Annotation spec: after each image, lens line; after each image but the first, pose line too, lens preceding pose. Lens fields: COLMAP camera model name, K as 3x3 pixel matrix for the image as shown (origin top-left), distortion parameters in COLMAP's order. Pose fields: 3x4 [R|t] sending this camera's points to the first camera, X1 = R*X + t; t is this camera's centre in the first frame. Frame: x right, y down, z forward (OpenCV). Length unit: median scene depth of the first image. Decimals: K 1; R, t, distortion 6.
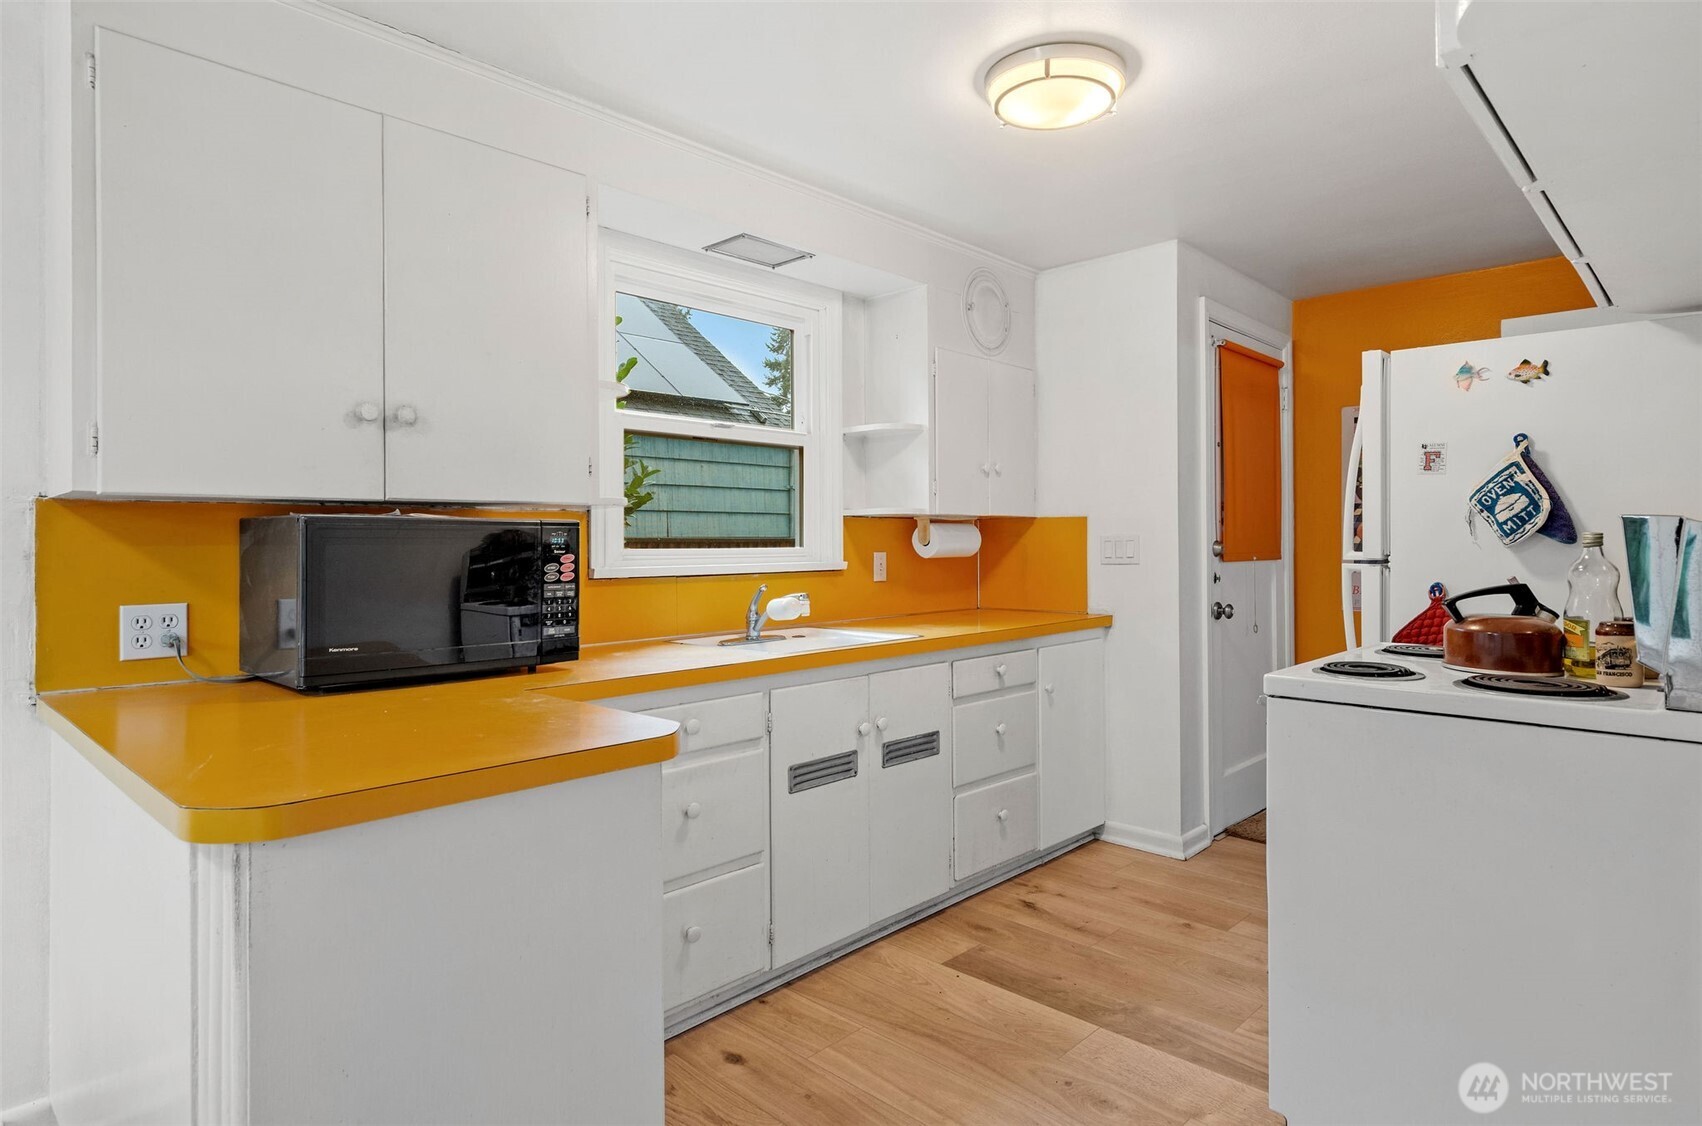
lens RADIAL K [[933.4, 0, 831.2], [0, 933.4, 538.9], [0, 0, 1]] dist [0.003825, 0.001307]
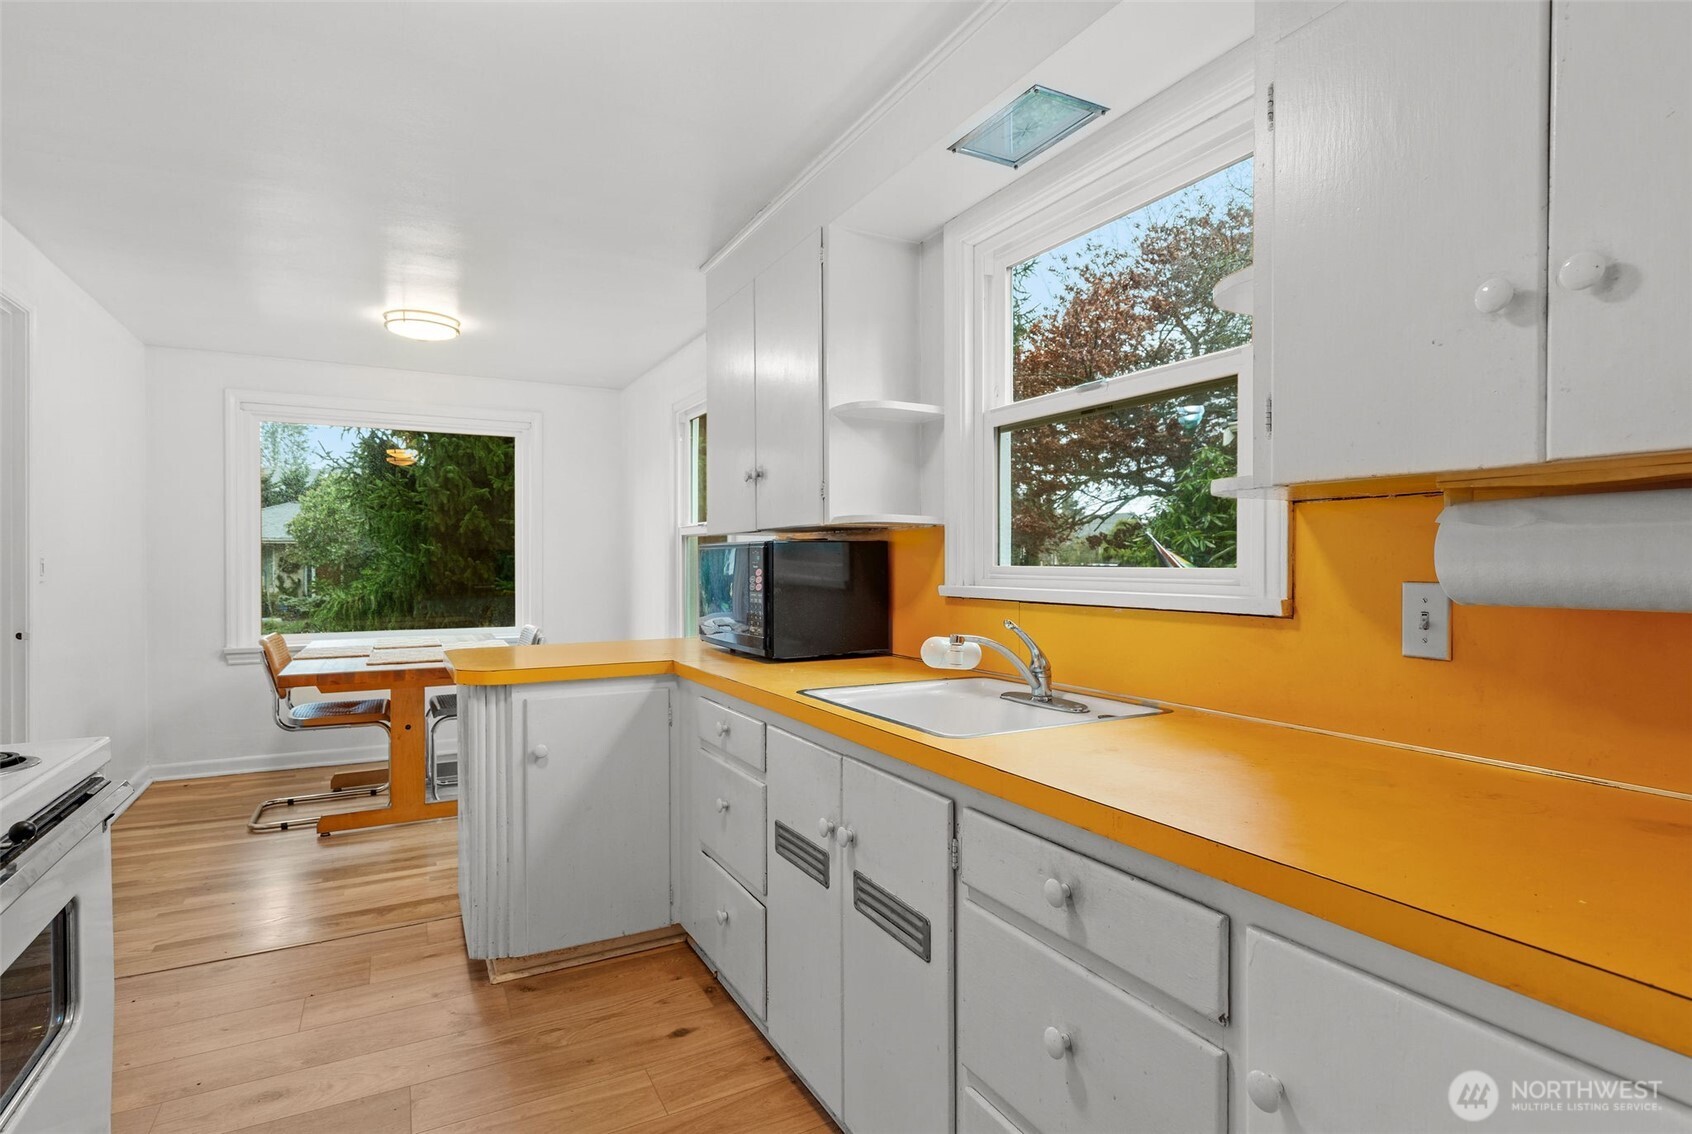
lens RADIAL K [[853.1, 0, 816.3], [0, 853.1, 573.1], [0, 0, 1]] dist [0.005581, 0.000455]
pose [[-0.305904, 0.024535, -0.951746, 0.781336], [0.010455, 0.999694, 0.022411, 0.000606], [0.952005, -0.003095, -0.306067, 1.456401]]
